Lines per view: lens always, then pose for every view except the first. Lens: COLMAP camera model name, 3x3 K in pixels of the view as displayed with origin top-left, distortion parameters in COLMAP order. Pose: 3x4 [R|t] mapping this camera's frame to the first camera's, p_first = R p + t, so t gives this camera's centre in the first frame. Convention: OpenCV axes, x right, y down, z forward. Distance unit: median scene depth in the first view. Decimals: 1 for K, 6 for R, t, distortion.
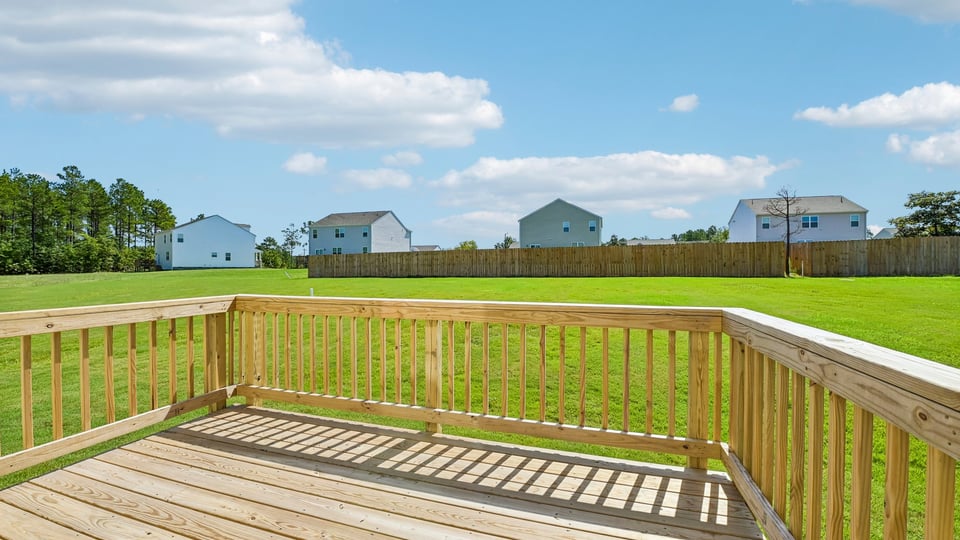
lens RADIAL K [[387.7, 0, 479.9], [0, 387.7, 270.1], [0, 0, 1]] dist [-0.012361, -0.002639]
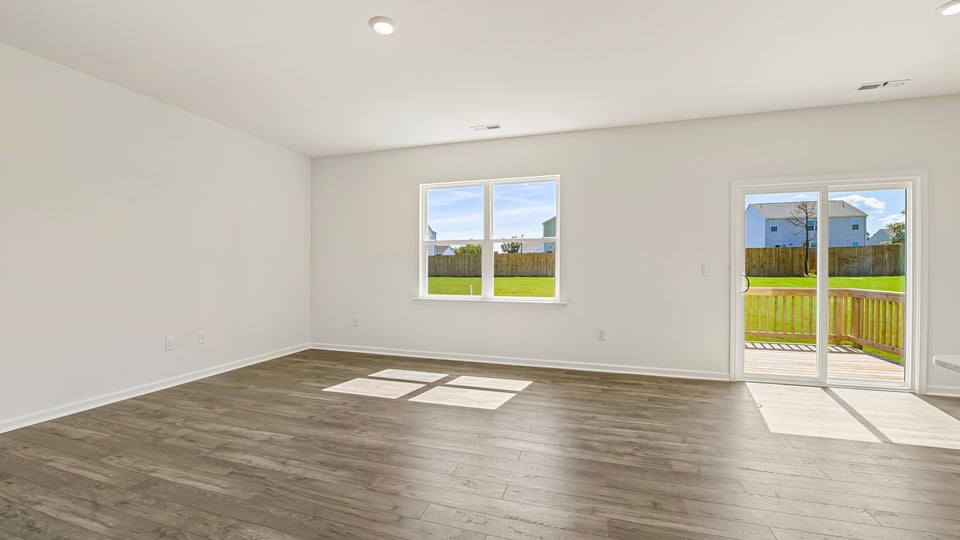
lens RADIAL K [[387.7, 0, 484.1], [0, 387.7, 273.9], [0, 0, 1]] dist [-0.012361, -0.002639]
pose [[0.999929, -0.000280, 0.011891, -0.119283], [0.000136, 0.999926, 0.012130, -0.002753], [-0.011894, -0.012128, 0.999856, -0.102345]]
